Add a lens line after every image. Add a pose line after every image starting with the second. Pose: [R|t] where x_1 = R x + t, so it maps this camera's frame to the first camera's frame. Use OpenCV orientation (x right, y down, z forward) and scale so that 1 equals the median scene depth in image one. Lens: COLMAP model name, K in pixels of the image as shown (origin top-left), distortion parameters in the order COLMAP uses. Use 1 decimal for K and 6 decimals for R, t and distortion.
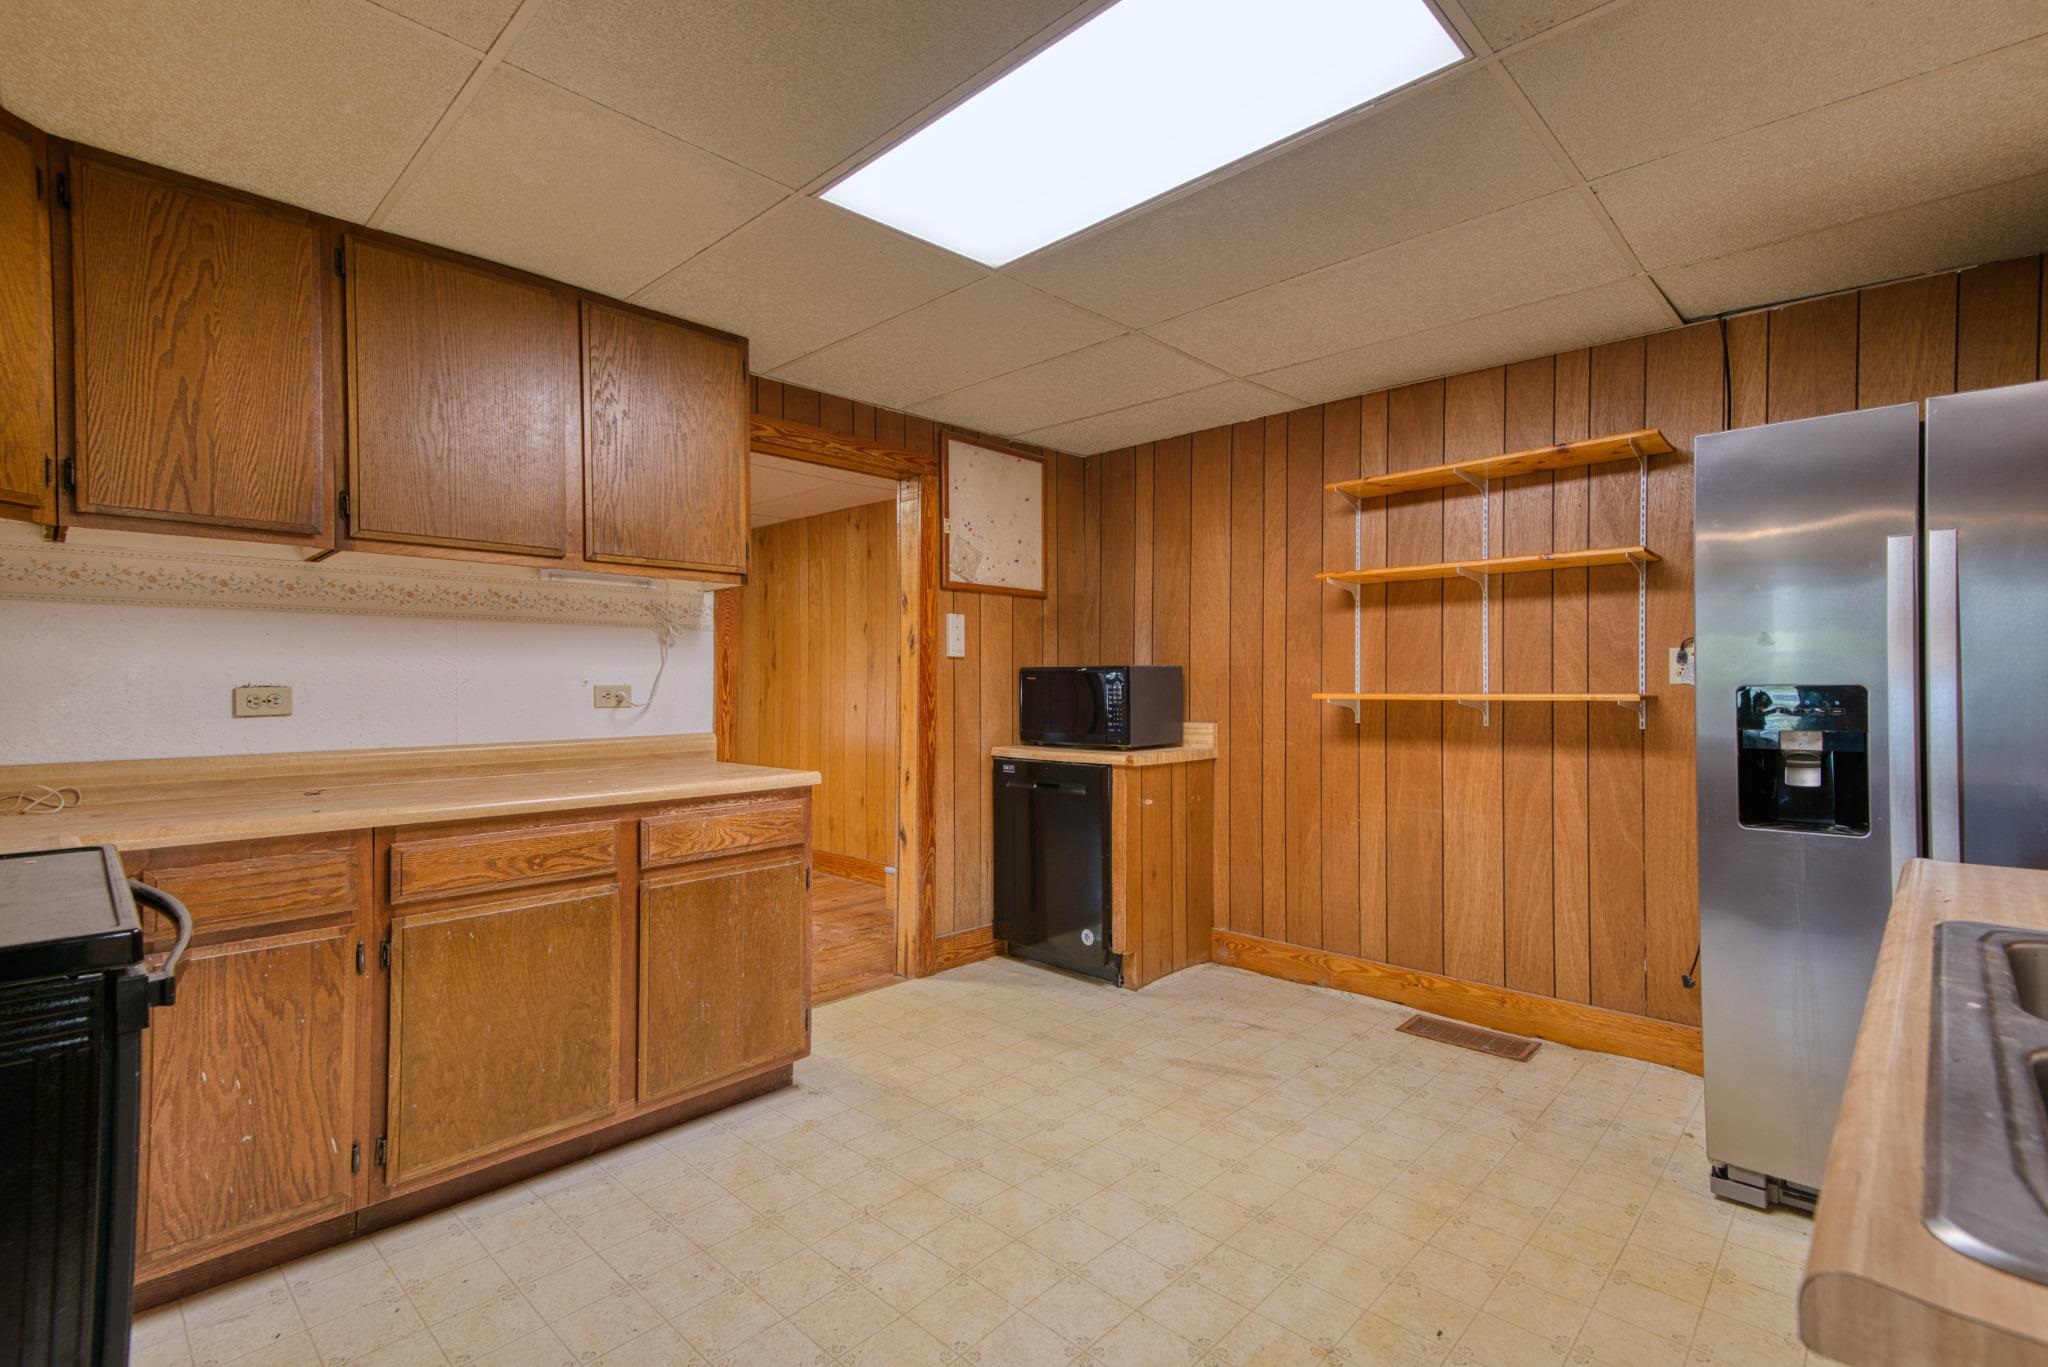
lens RADIAL K [[949.9, 0, 1024.3], [0, 949.9, 675.3], [0, 0, 1]] dist [0.005709, -0.022268]
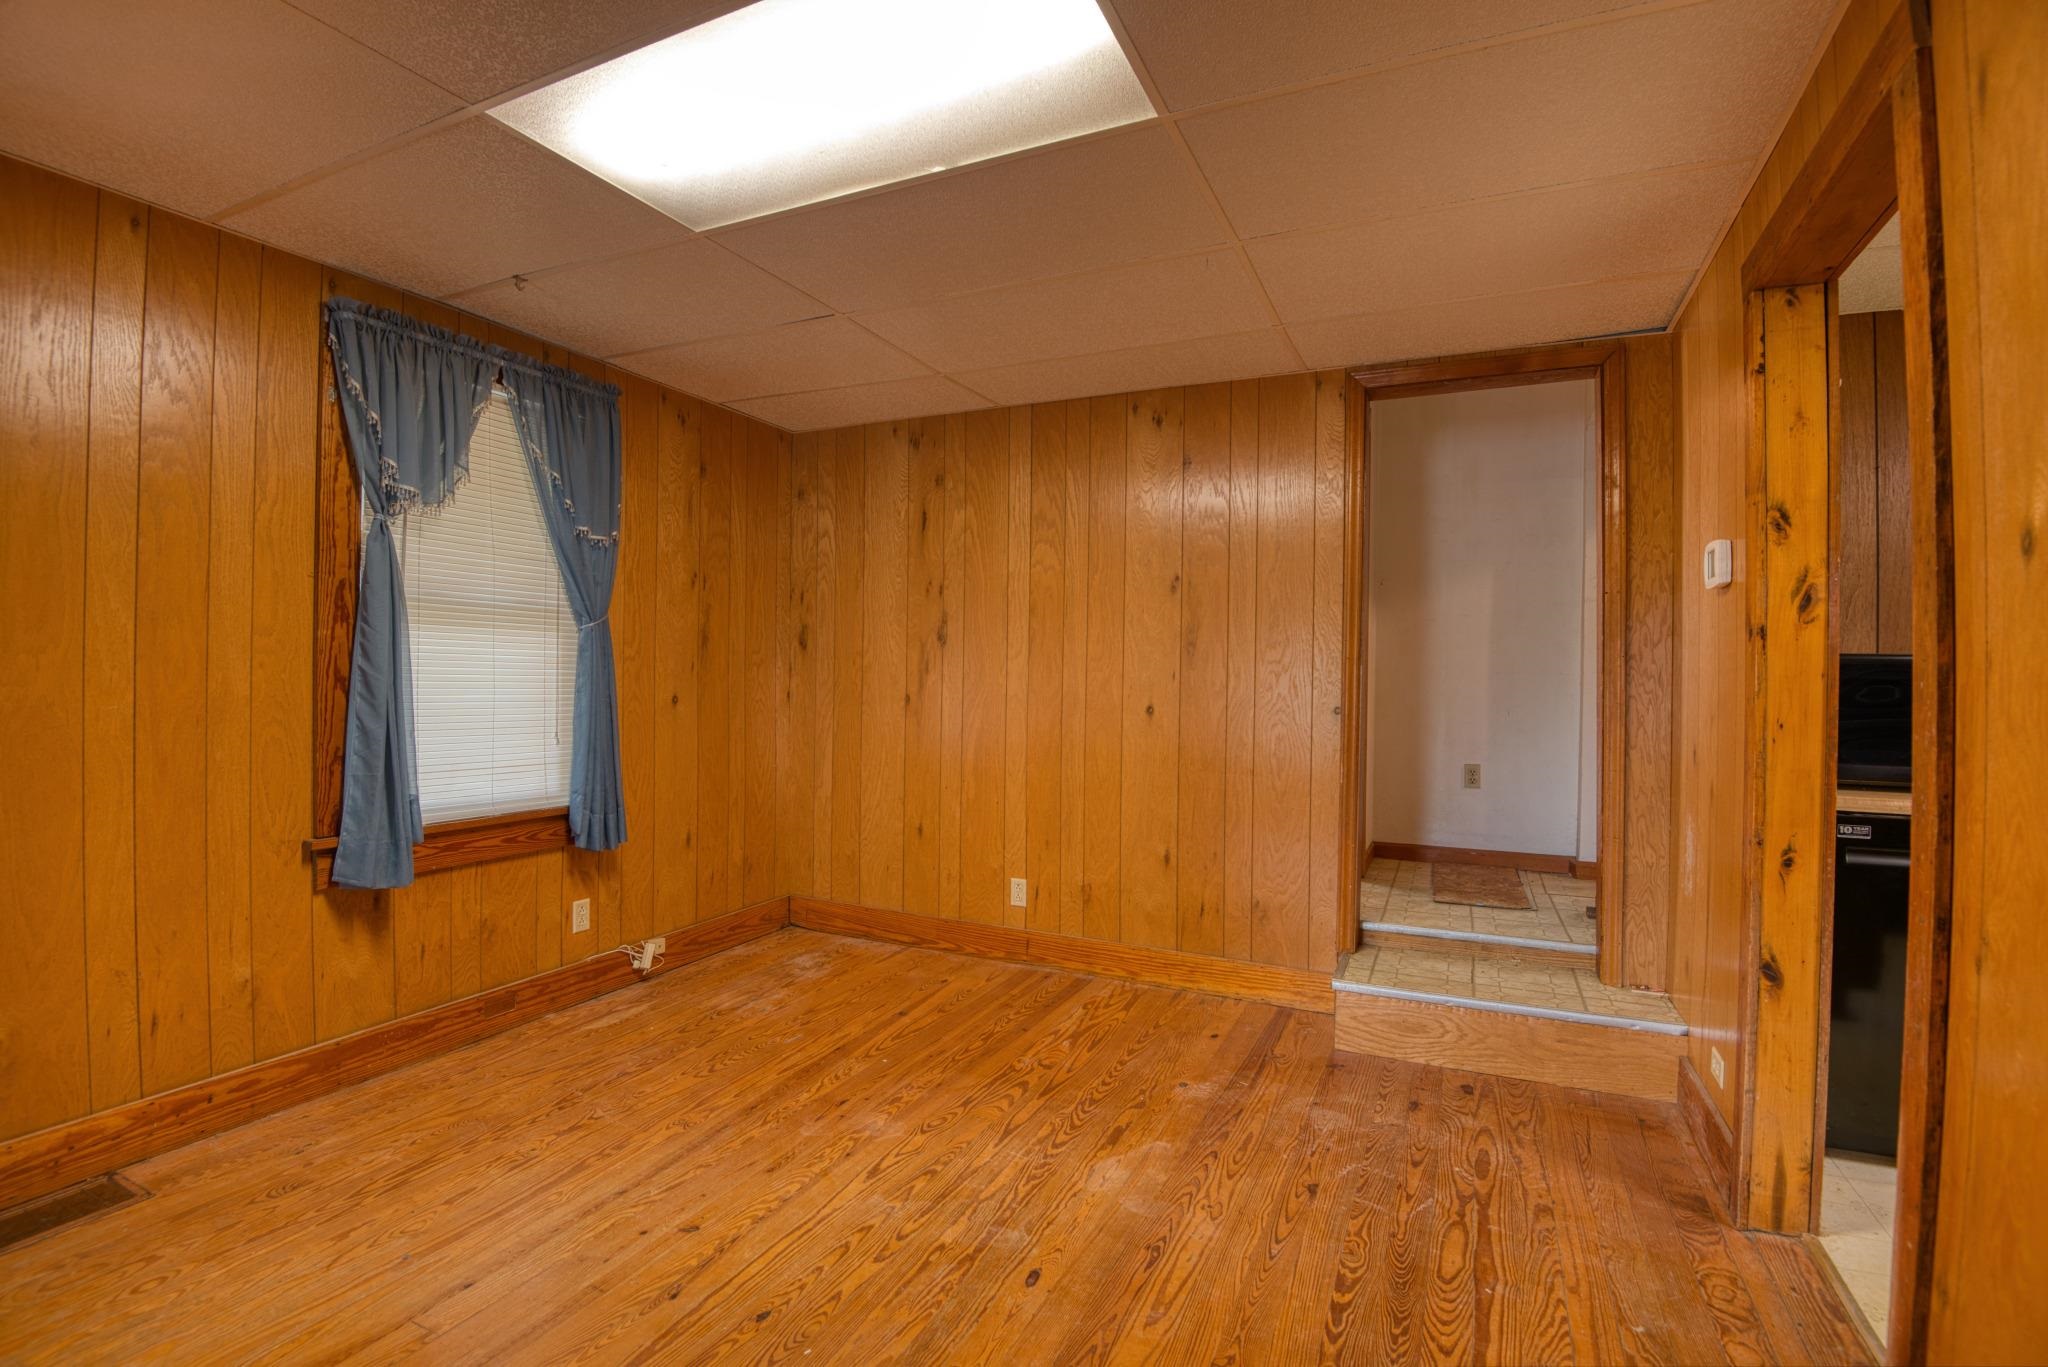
lens RADIAL K [[951.9, 0, 1024.0], [0, 951.9, 683.5], [0, 0, 1]] dist [-0.003611, -0.027047]
pose [[0.947303, 0.013604, 0.320049, -0.678772], [-0.020114, 0.999652, 0.017043, 0.010883], [-0.319706, -0.022583, 0.947248, 0.645348]]
